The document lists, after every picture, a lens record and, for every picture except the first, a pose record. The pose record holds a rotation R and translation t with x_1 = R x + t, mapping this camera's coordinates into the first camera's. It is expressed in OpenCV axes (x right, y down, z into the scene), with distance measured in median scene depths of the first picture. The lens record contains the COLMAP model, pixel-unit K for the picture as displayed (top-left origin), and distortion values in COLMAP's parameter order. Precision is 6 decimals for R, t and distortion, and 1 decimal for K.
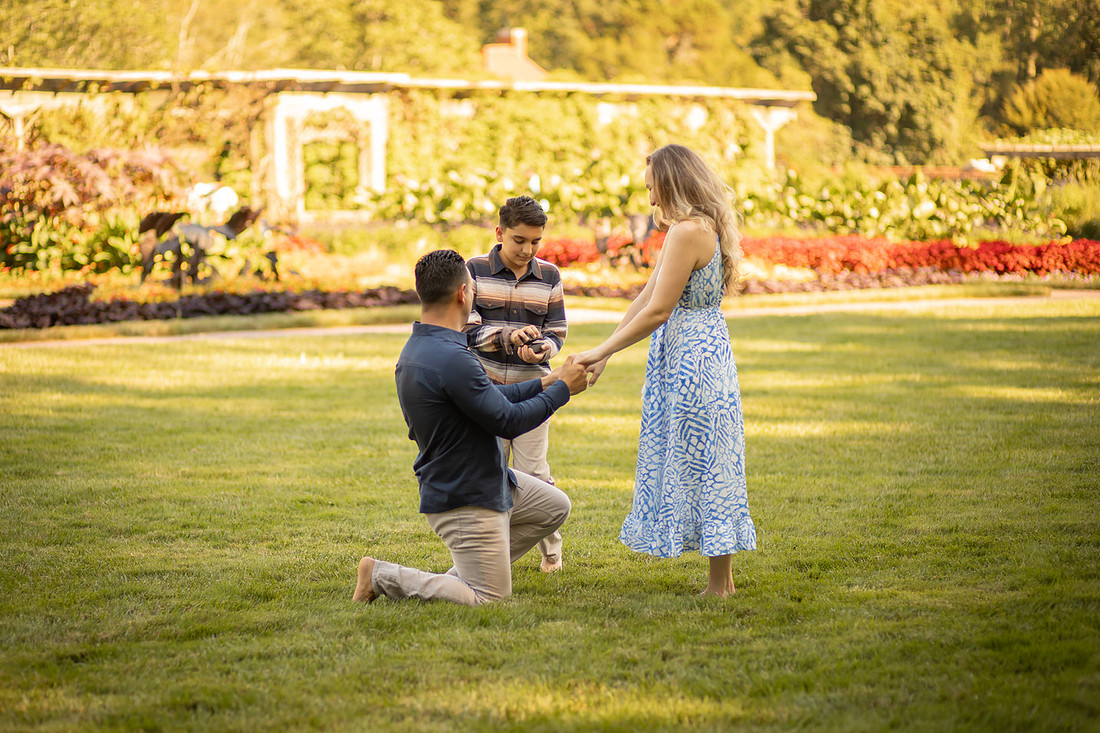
lens RADIAL K [[2994.0, 0, 490.4], [0, 2994.0, 369.3], [0, 0, 1]] dist [-0.134604, -1.028338]
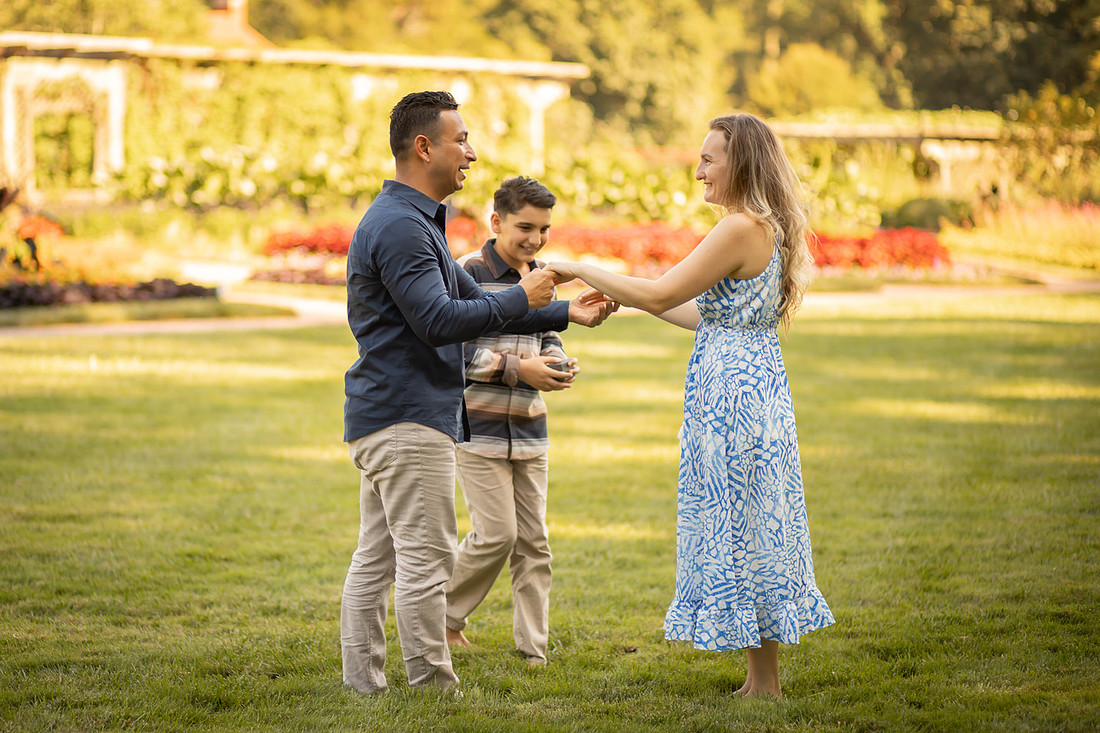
lens RADIAL K [[3103.5, 0, 454.1], [0, 3103.5, 365.9], [0, 0, 1]] dist [-0.068224, -1.298793]
pose [[0.995347, 0.005381, 0.096208, -0.028809], [-0.005679, 0.999980, 0.002825, -0.003800], [-0.096191, -0.003358, 0.995357, 0.064811]]
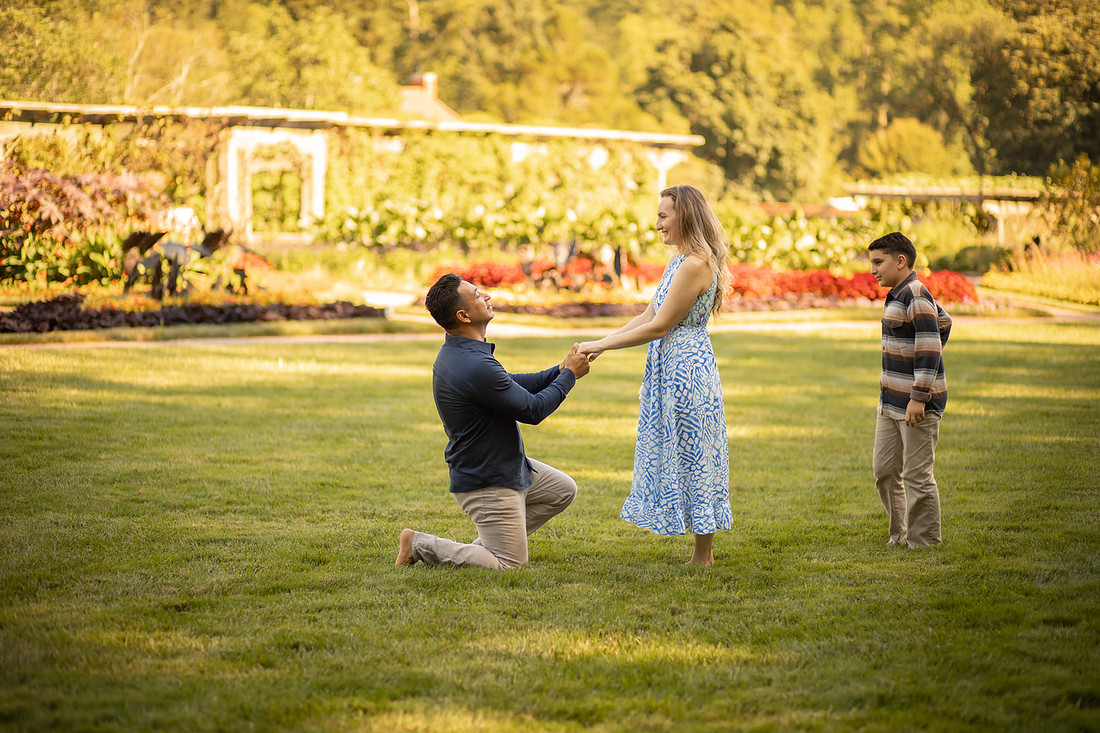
lens RADIAL K [[2709.2, 0, 550.0], [0, 2709.2, 366.5], [0, 0, 1]] dist [-0.095271, -1.472002]
pose [[0.997741, 0.018142, 0.064684, -0.017172], [-0.017821, 0.999826, -0.005543, 0.001018], [-0.064774, 0.004377, 0.997890, -0.023891]]
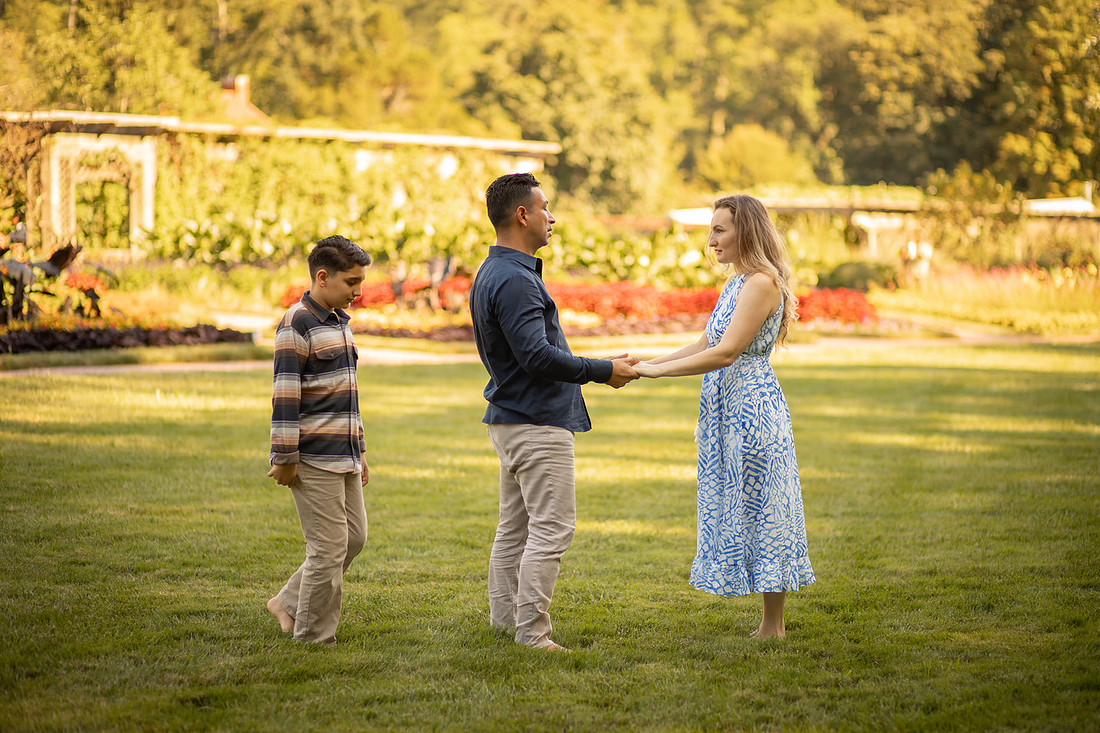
lens RADIAL K [[2857.7, 0, 550.0], [0, 2857.7, 366.5], [0, 0, 1]] dist [-0.119842, -1.022848]
pose [[0.989845, 0.014596, 0.141400, -0.043460], [-0.012715, 0.999818, -0.014202, -0.000802], [-0.141582, 0.012260, 0.989851, 0.011328]]
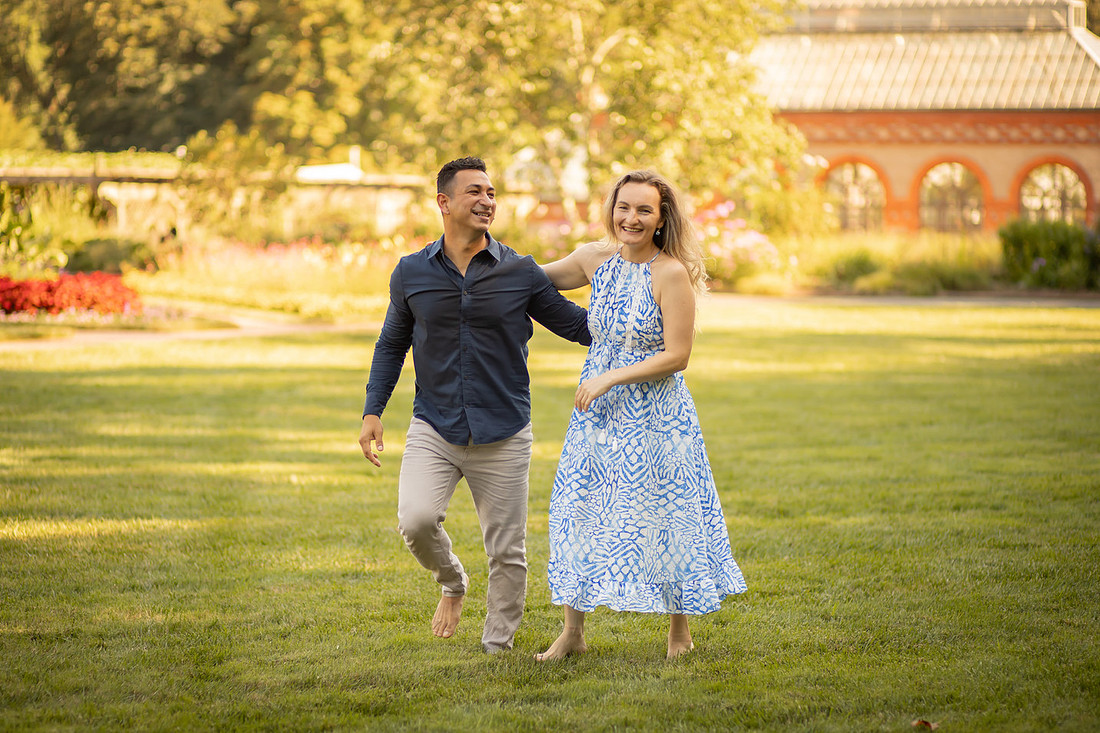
lens RADIAL K [[3058.8, 0, 549.2], [0, 3058.8, 447.9], [0, 0, 1]] dist [-0.123824, -0.821734]
pose [[0.920785, -0.018077, 0.389652, -0.029209], [0.012205, 0.999772, 0.017540, -0.005722], [-0.389880, -0.011395, 0.920795, 0.106032]]
